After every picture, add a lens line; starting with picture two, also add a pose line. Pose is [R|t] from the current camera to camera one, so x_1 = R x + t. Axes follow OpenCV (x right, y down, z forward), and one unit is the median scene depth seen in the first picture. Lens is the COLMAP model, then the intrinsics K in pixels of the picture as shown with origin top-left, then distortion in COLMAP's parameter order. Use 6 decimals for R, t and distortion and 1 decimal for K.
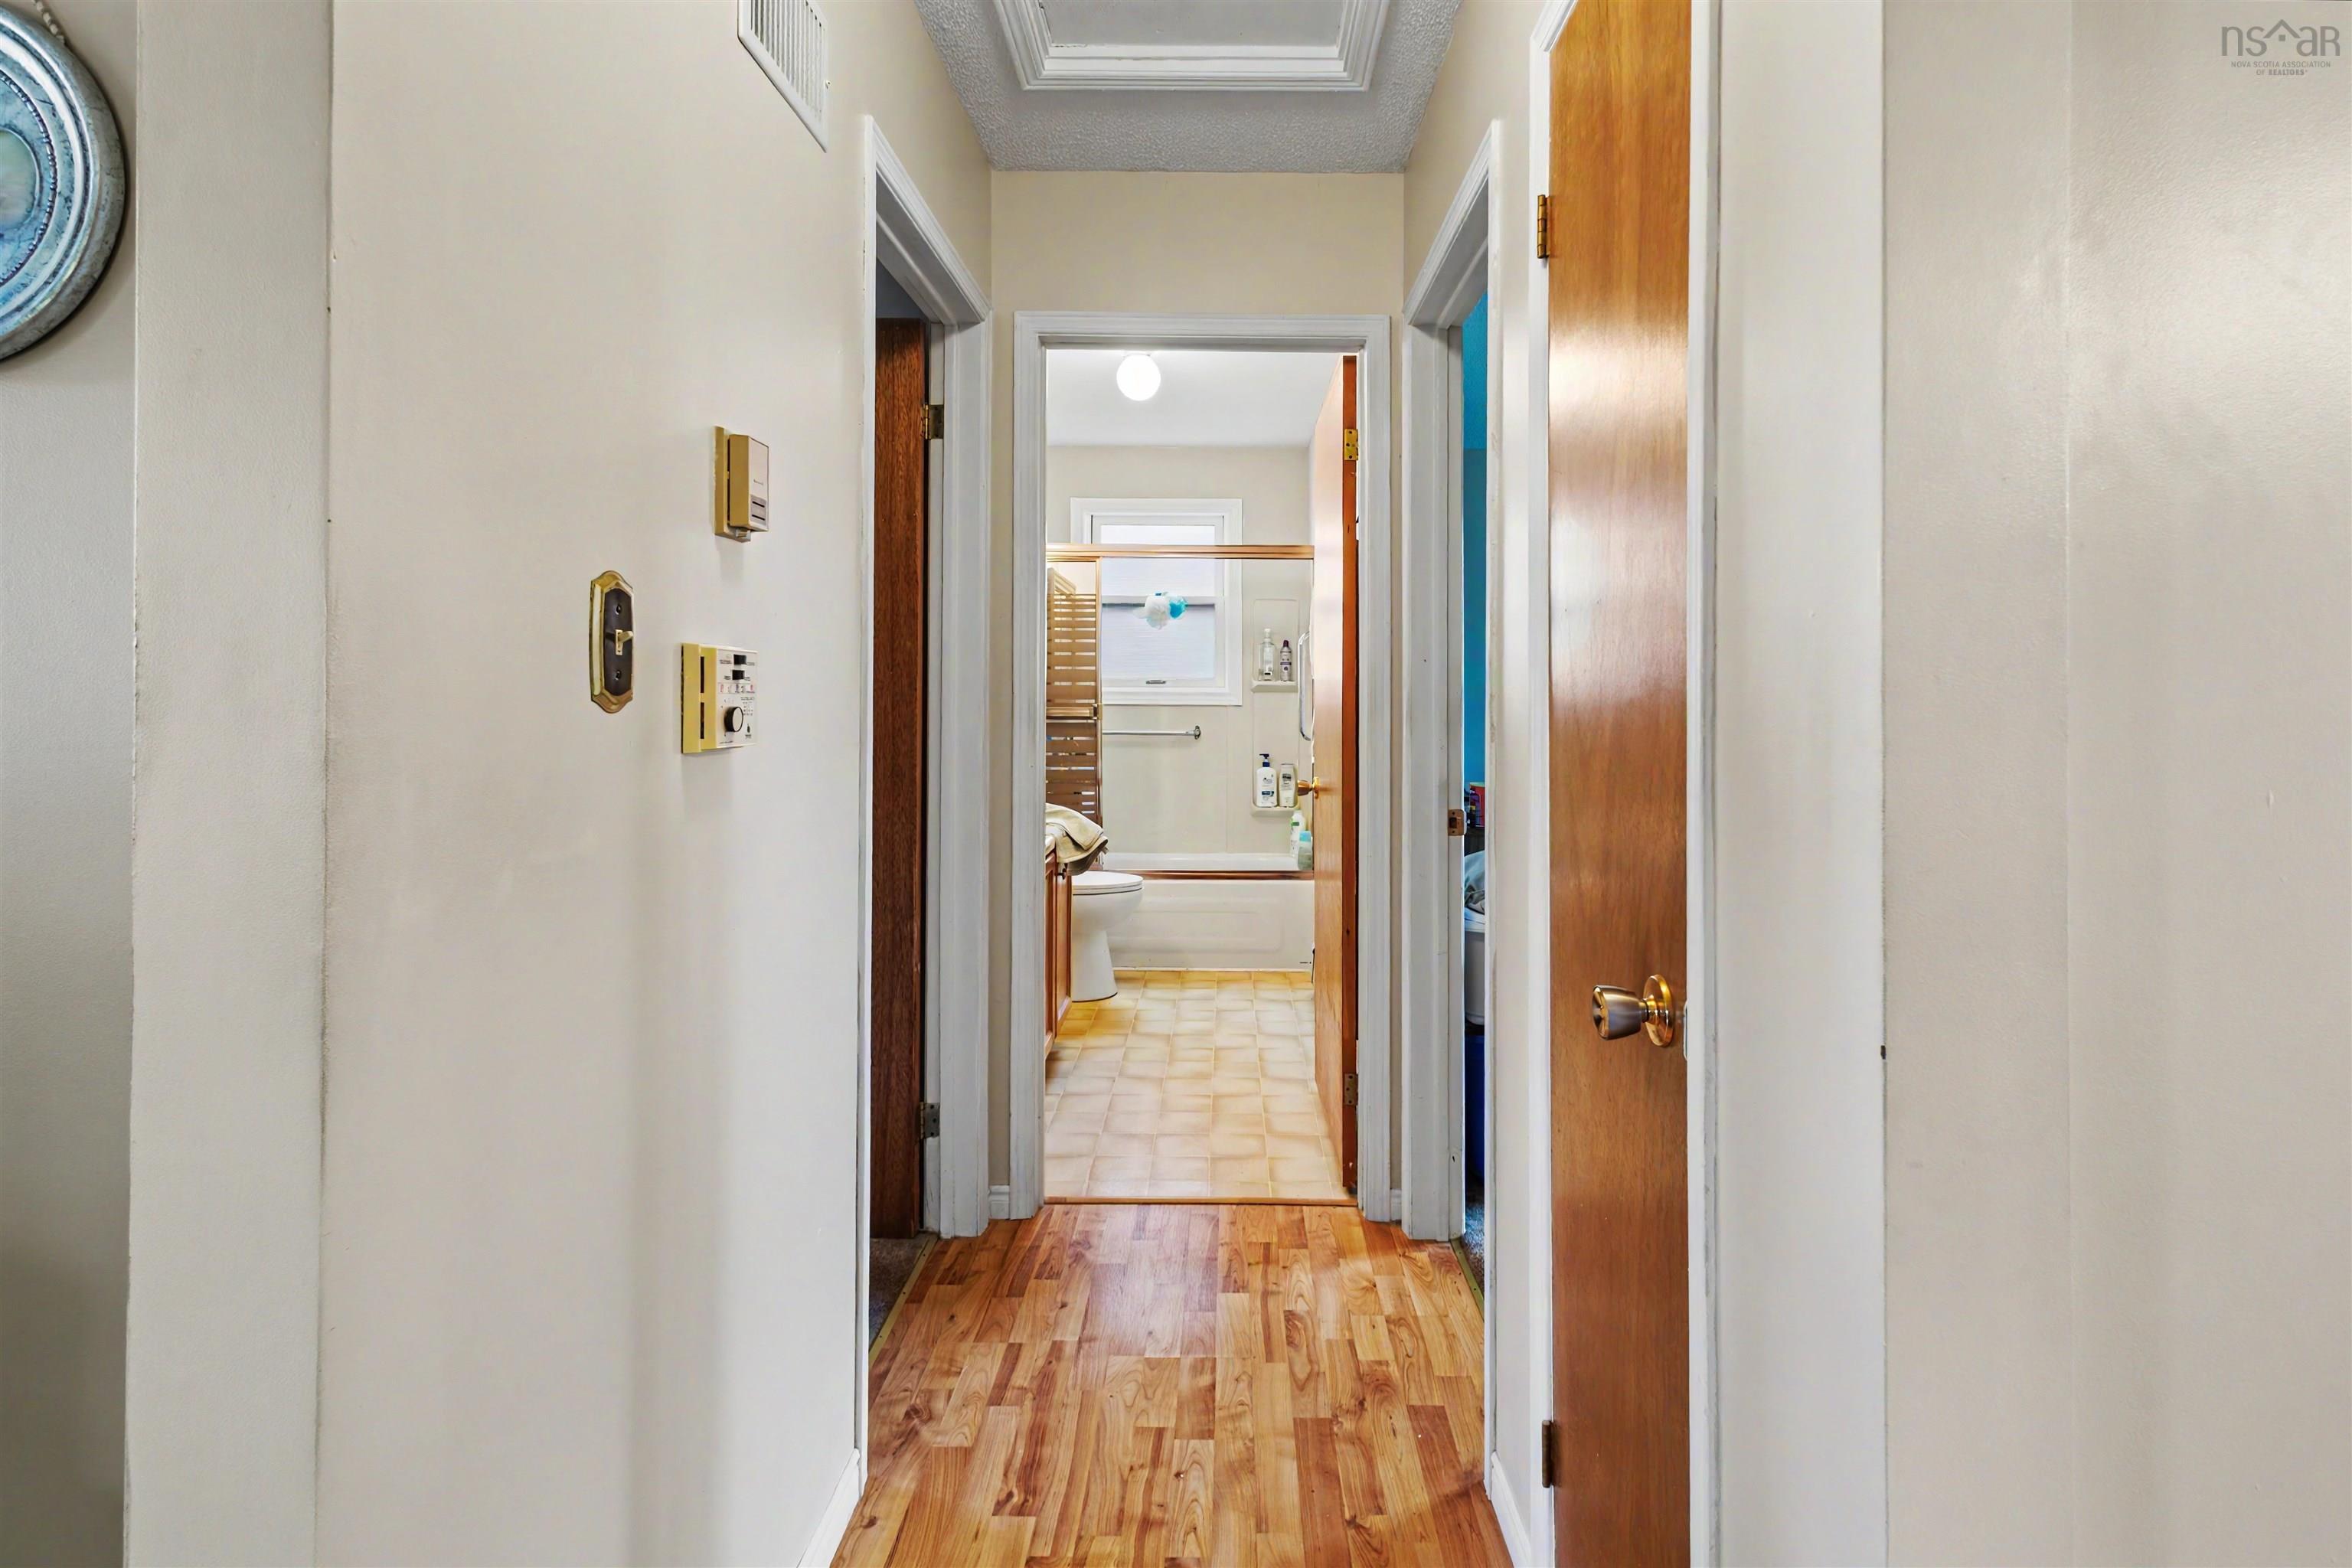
lens RADIAL K [[1103.1, 0, 1175.7], [0, 1103.1, 750.3], [0, 0, 1]] dist [0.000420, 0.000083]
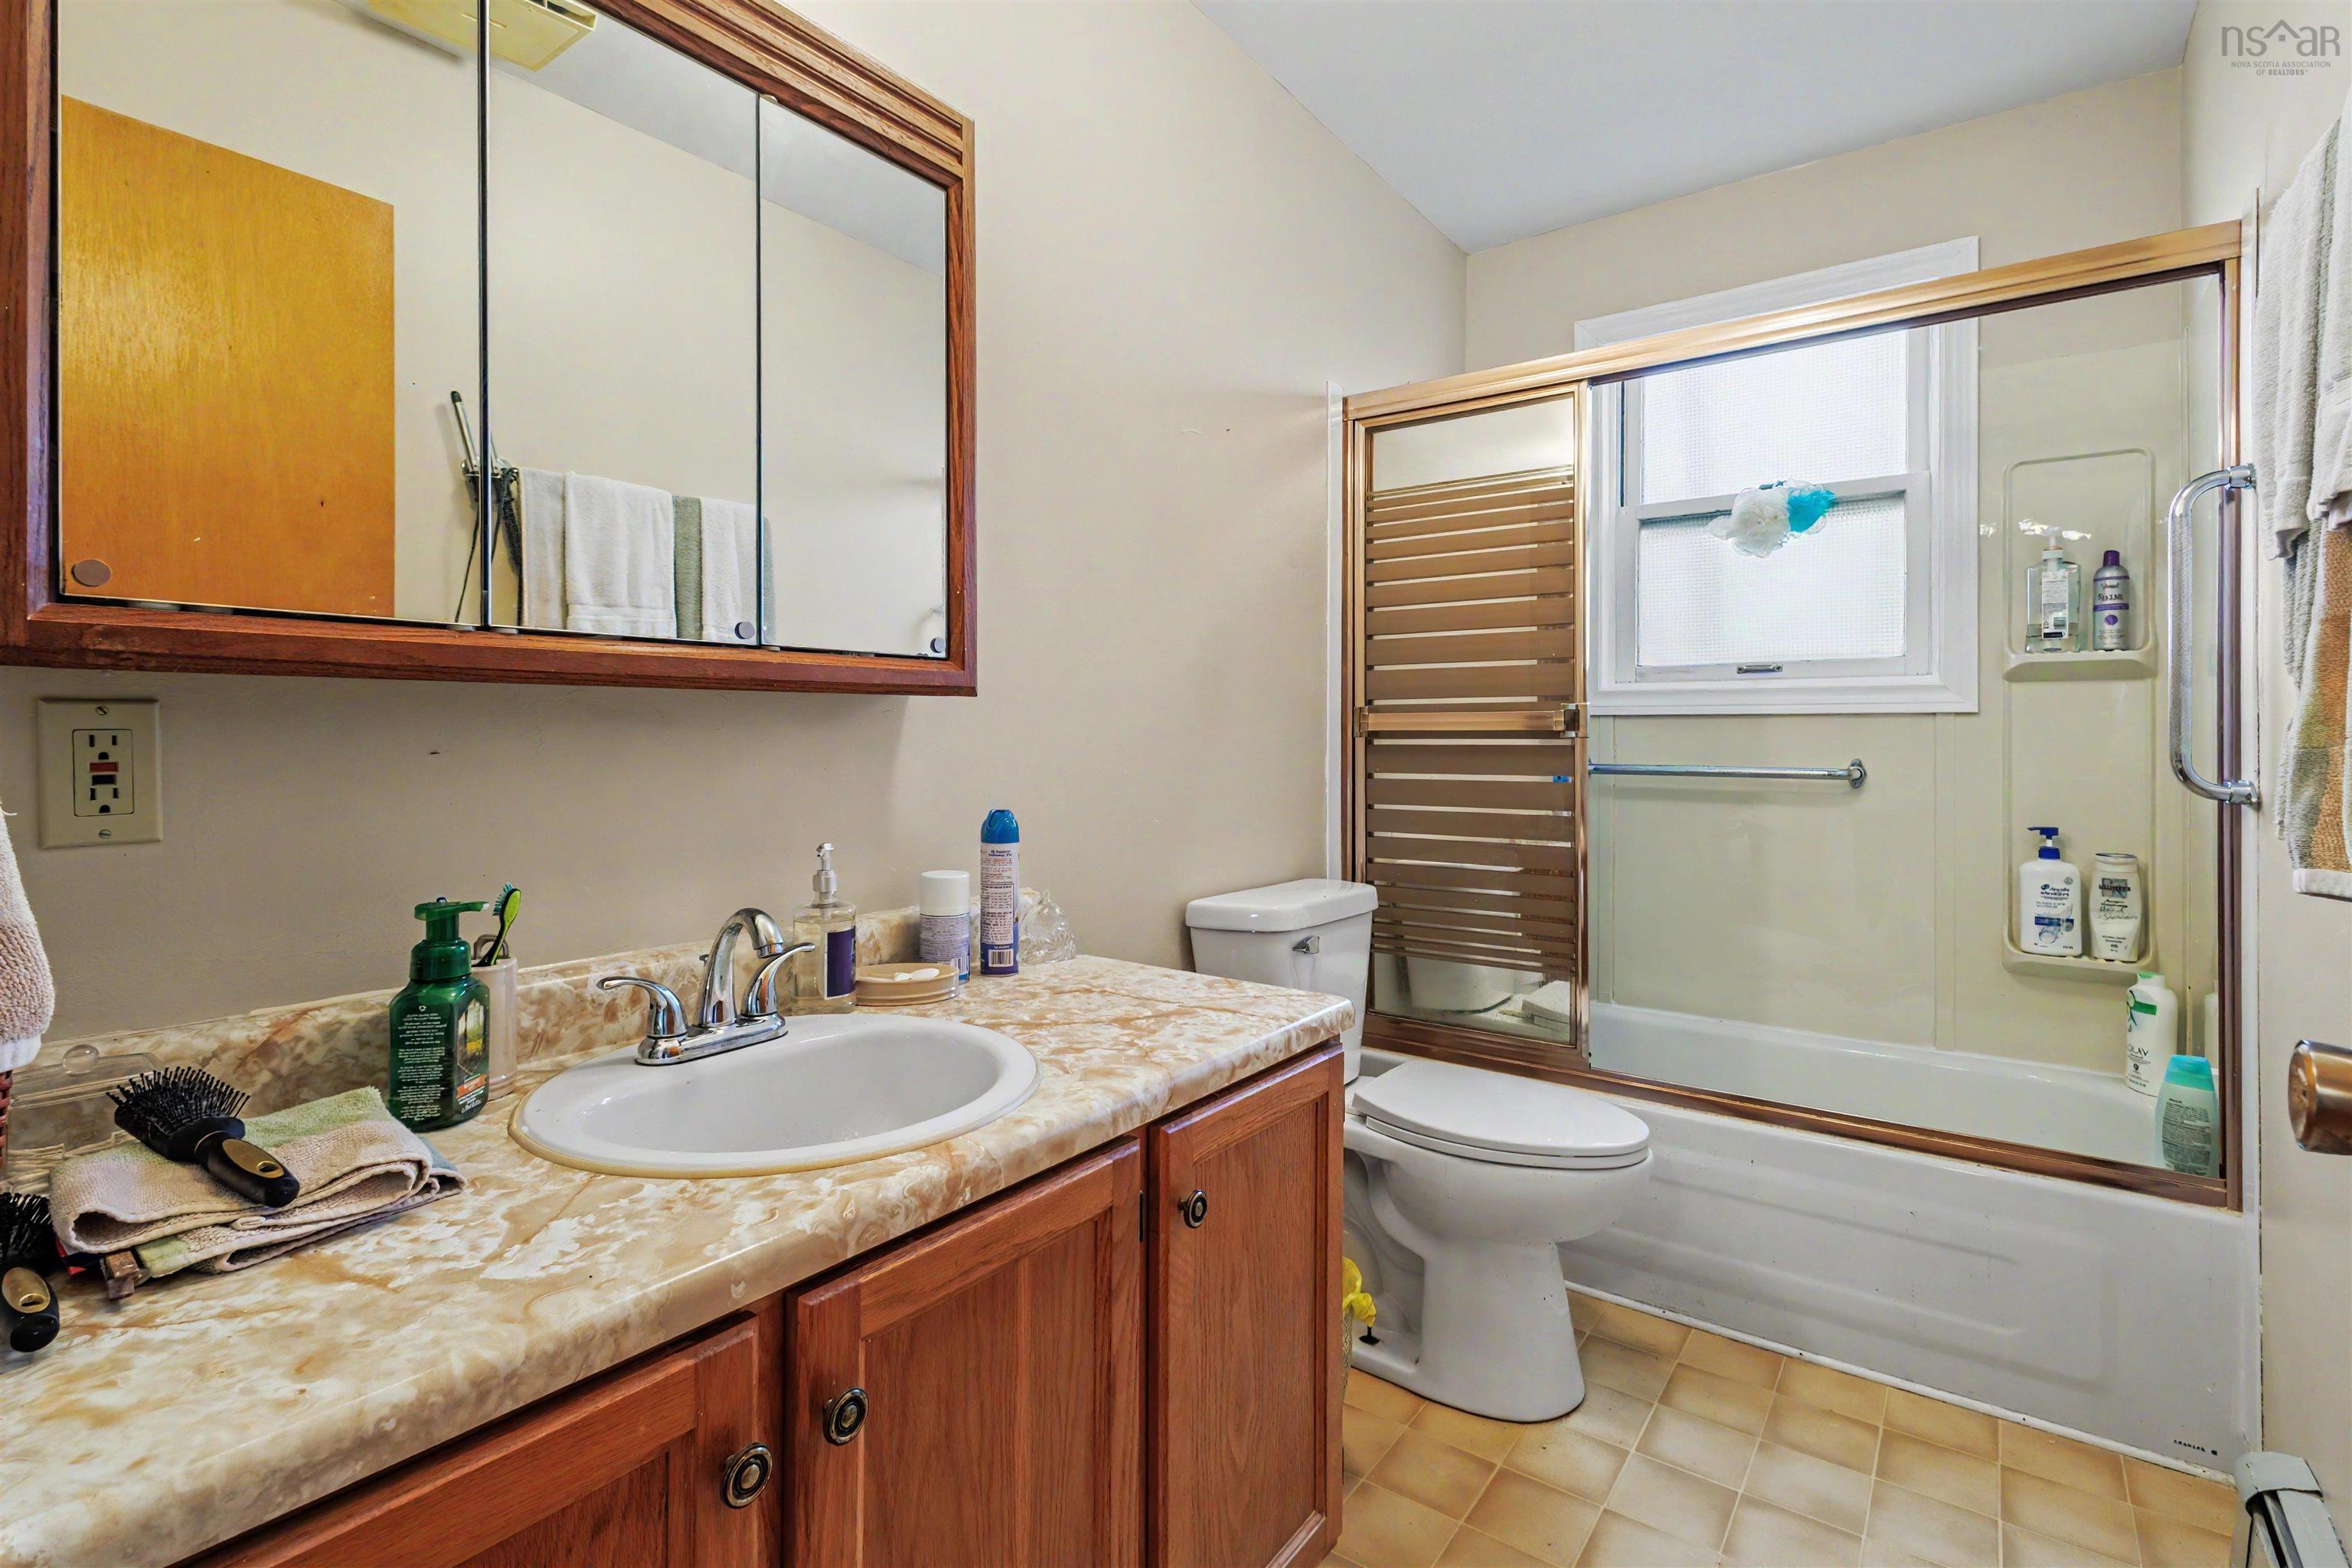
lens RADIAL K [[1103.1, 0, 1175.7], [0, 1103.1, 750.3], [0, 0, 1]] dist [0.000420, 0.000083]
pose [[0.829788, 0.001601, -0.558077, 0.041099], [-0.024452, 0.999140, -0.033491, -0.003499], [0.557543, 0.041437, 0.829113, 0.473718]]
